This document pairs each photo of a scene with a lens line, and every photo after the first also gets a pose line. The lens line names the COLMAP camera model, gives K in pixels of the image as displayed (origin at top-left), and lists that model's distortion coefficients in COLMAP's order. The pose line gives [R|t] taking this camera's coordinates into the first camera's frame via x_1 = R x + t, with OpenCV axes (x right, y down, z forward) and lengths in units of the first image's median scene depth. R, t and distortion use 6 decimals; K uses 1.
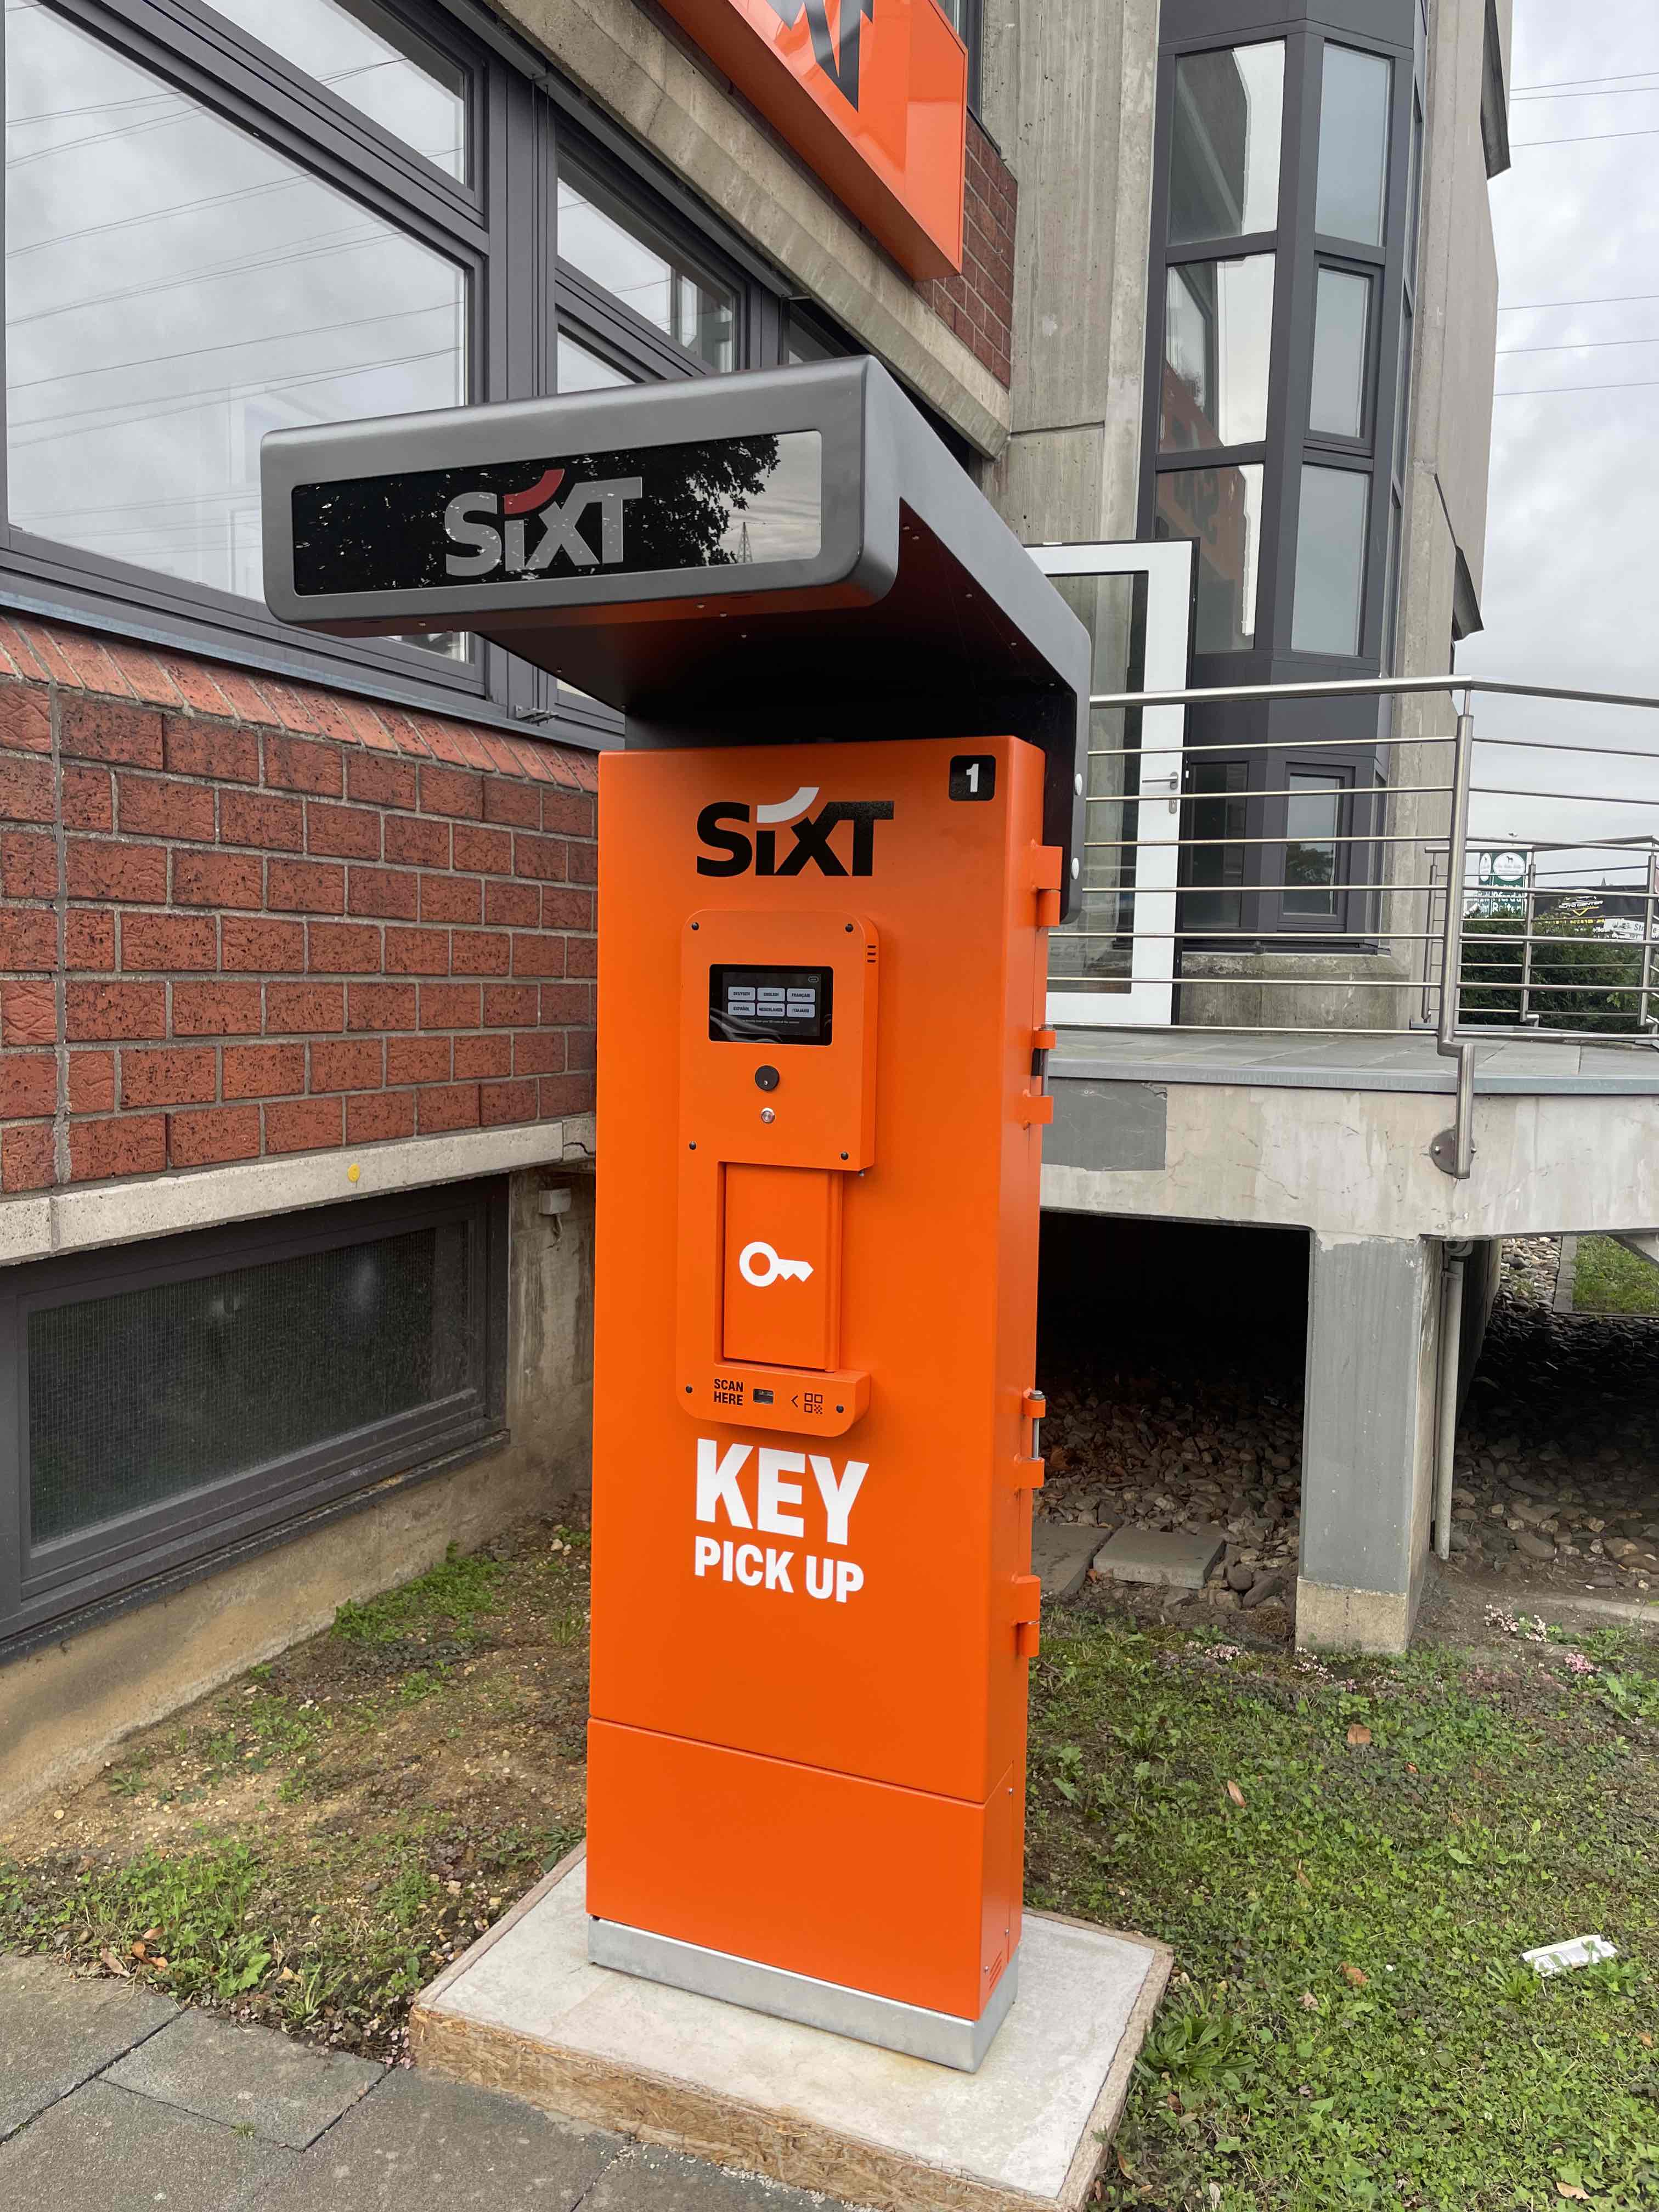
lens RADIAL K [[1709.7, 0, 823.6], [0, 1709.7, 1122.6], [0, 0, 1]] dist [0.087969, -0.117840]
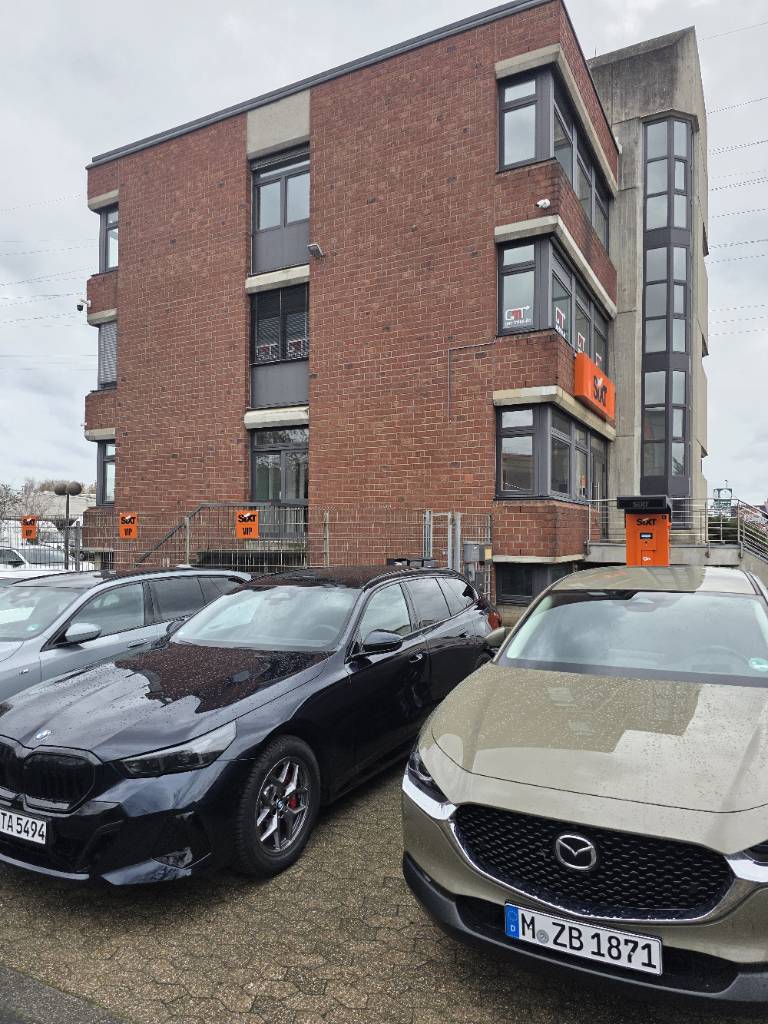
lens RADIAL K [[718.4, 0, 384.0], [0, 718.4, 512.0], [0, 0, 1]] dist [0.098887, -0.121504]
pose [[0.996885, -0.019529, -0.076407, -1.093351], [0.009979, 0.992302, -0.123436, 0.283266], [0.078229, 0.122289, 0.989407, -3.149789]]
